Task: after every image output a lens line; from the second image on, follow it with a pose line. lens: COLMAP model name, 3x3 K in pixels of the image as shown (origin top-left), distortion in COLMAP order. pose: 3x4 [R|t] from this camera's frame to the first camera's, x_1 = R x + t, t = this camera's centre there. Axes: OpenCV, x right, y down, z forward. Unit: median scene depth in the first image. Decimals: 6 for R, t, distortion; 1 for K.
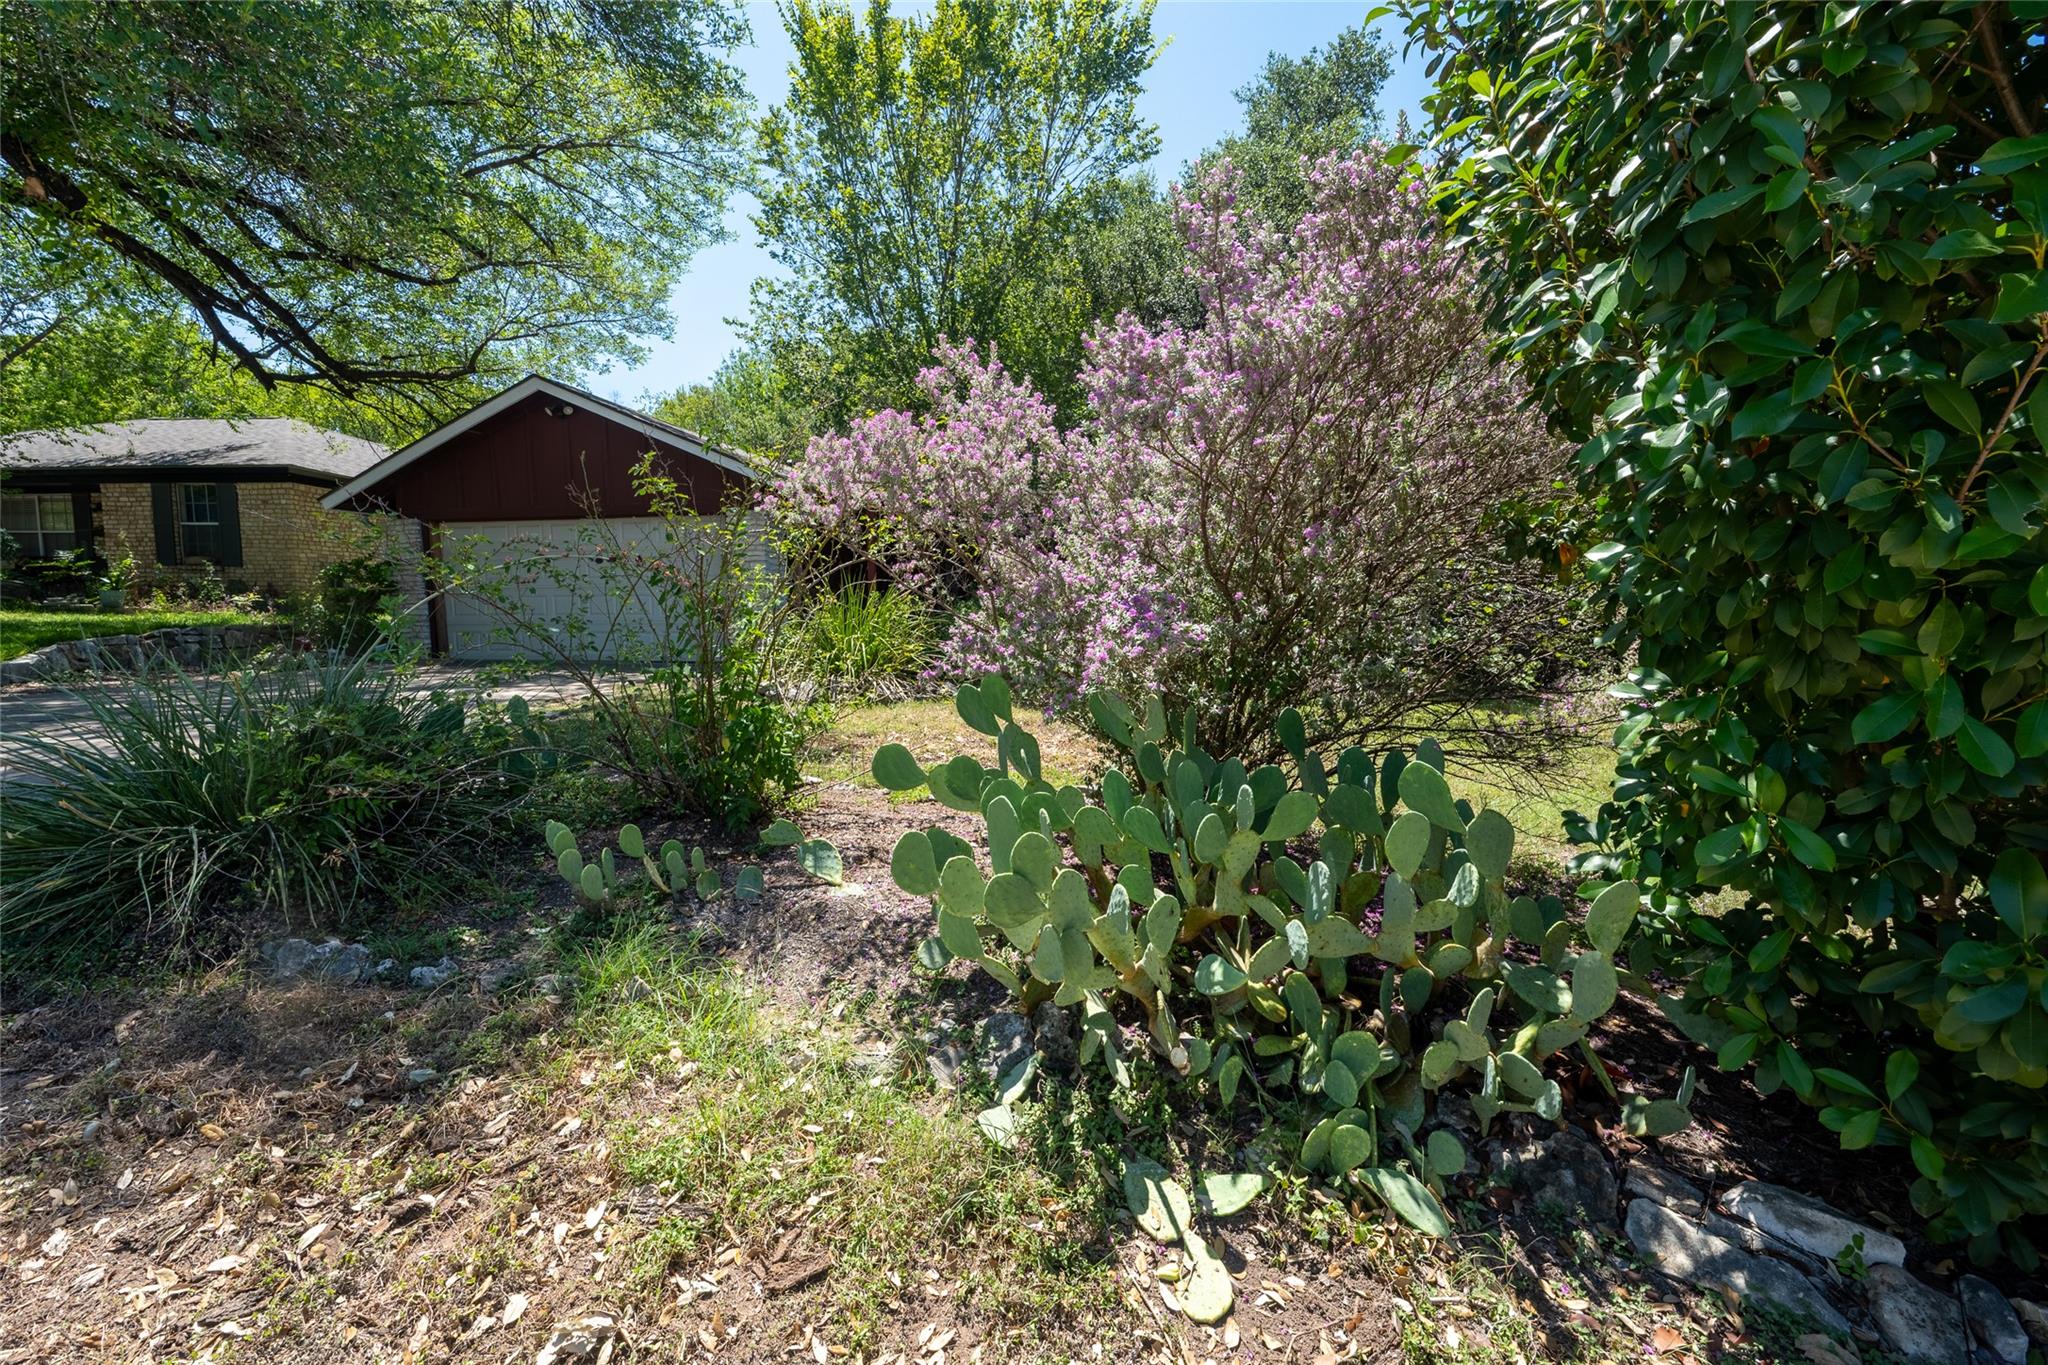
lens RADIAL K [[879.5, 0, 1020.7], [0, 879.5, 683.7], [0, 0, 1]] dist [-0.019826, 0.000189]
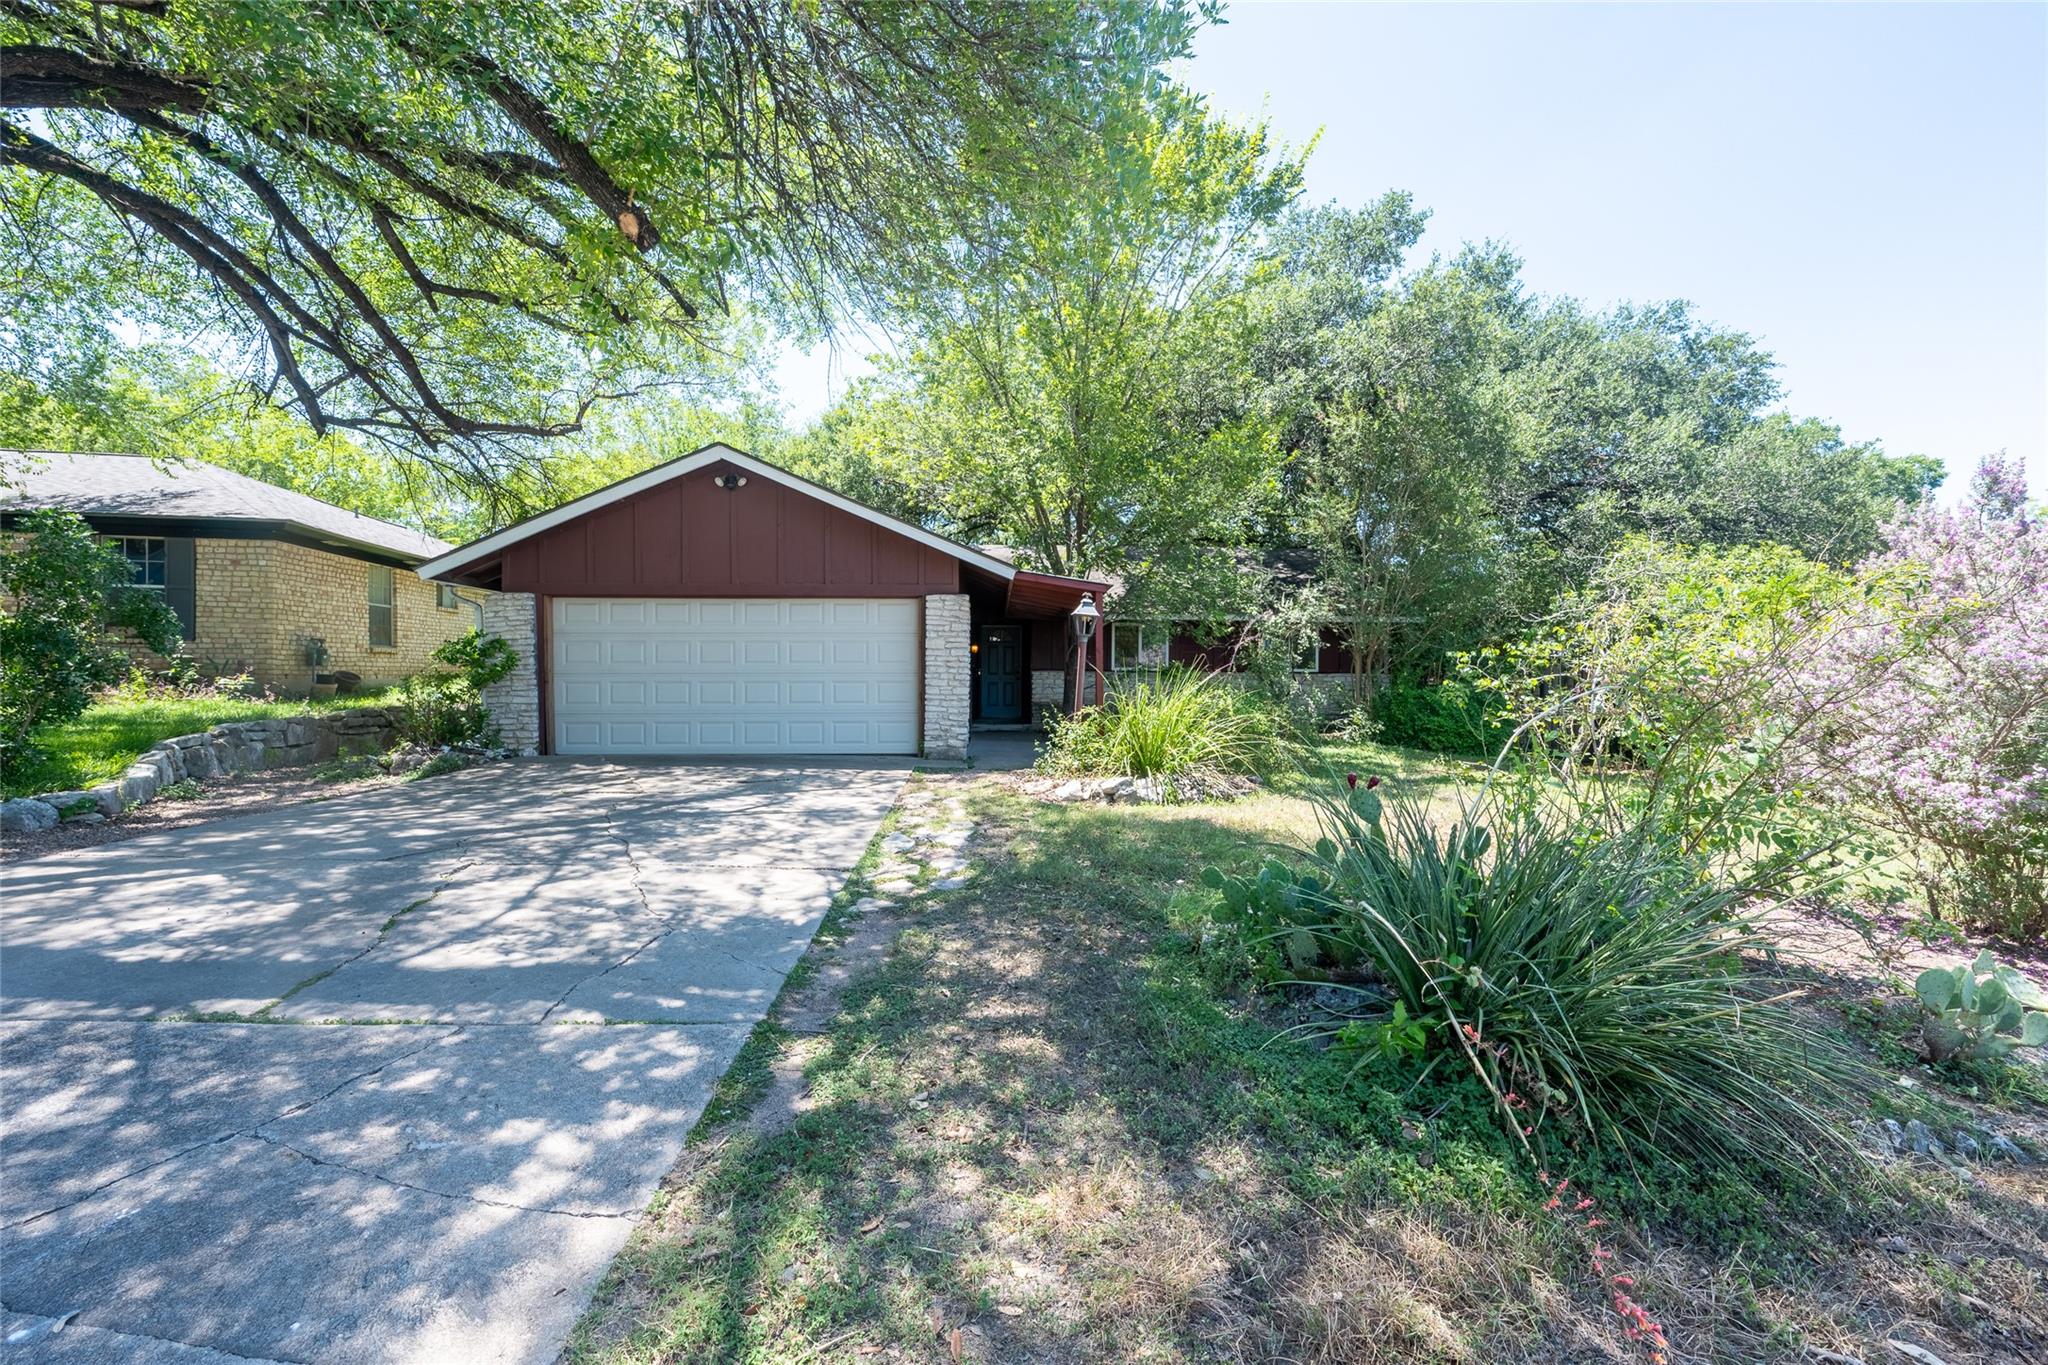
lens RADIAL K [[879.5, 0, 1026.3], [0, 879.5, 685.5], [0, 0, 1]] dist [-0.019826, 0.000189]
pose [[0.972974, -0.000581, 0.230915, -0.407139], [0.017921, 0.997171, -0.073000, -0.025151], [-0.230219, 0.075165, 0.970232, 0.051042]]
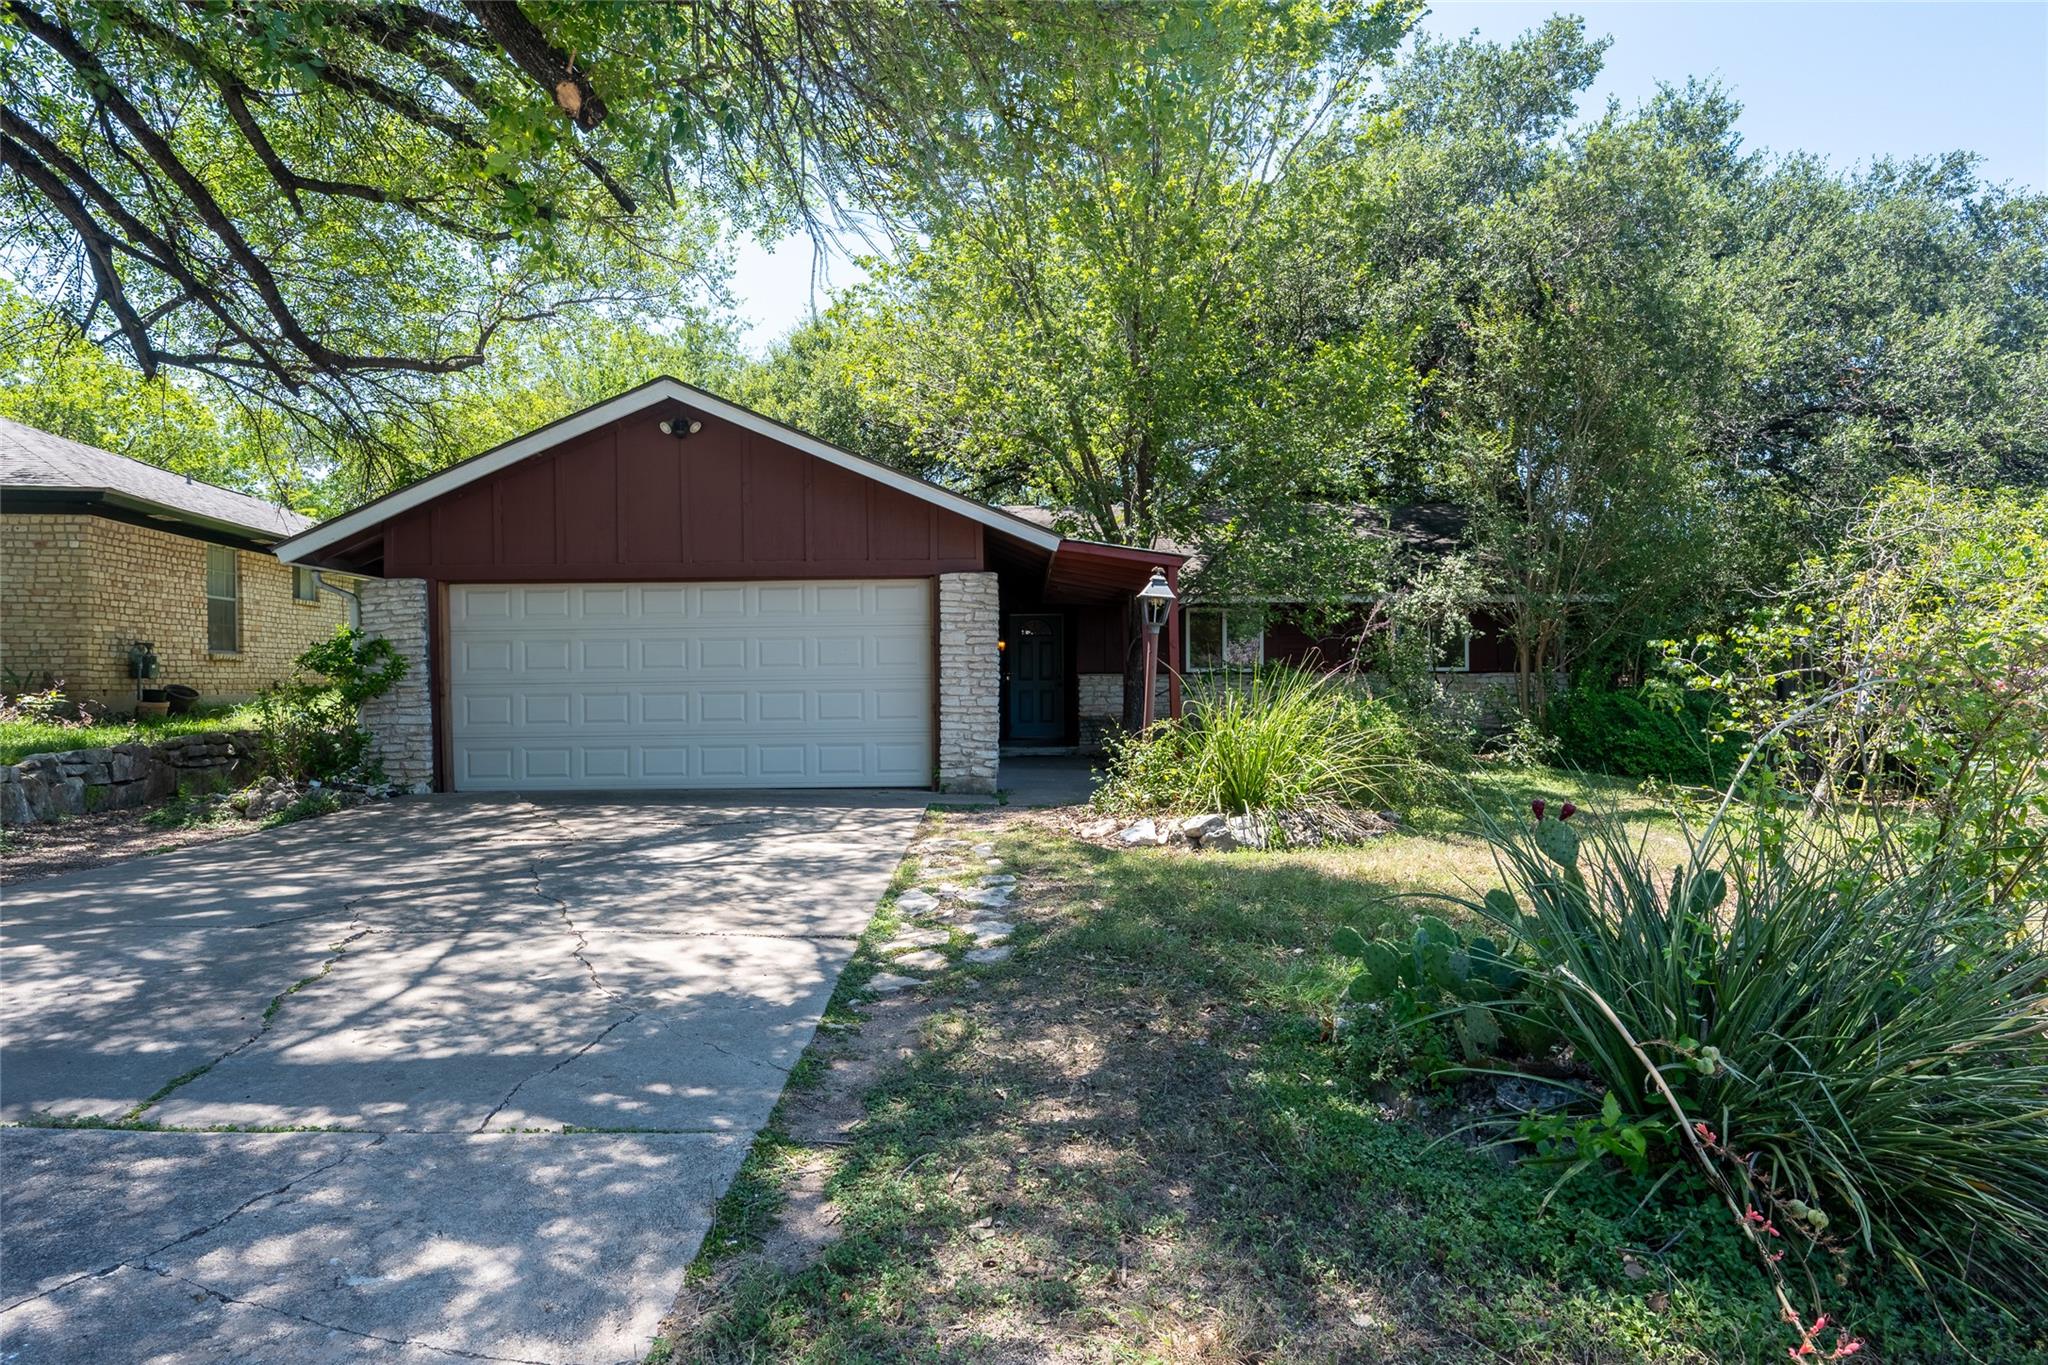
lens RADIAL K [[1191.5, 0, 1020.5], [0, 1191.5, 684.3], [0, 0, 1]] dist [-0.025363, 0.004869]
pose [[0.980418, -0.009912, 0.196678, -0.418591], [0.026761, 0.996174, -0.083195, -0.022962], [-0.195101, 0.086829, 0.976932, 0.044990]]
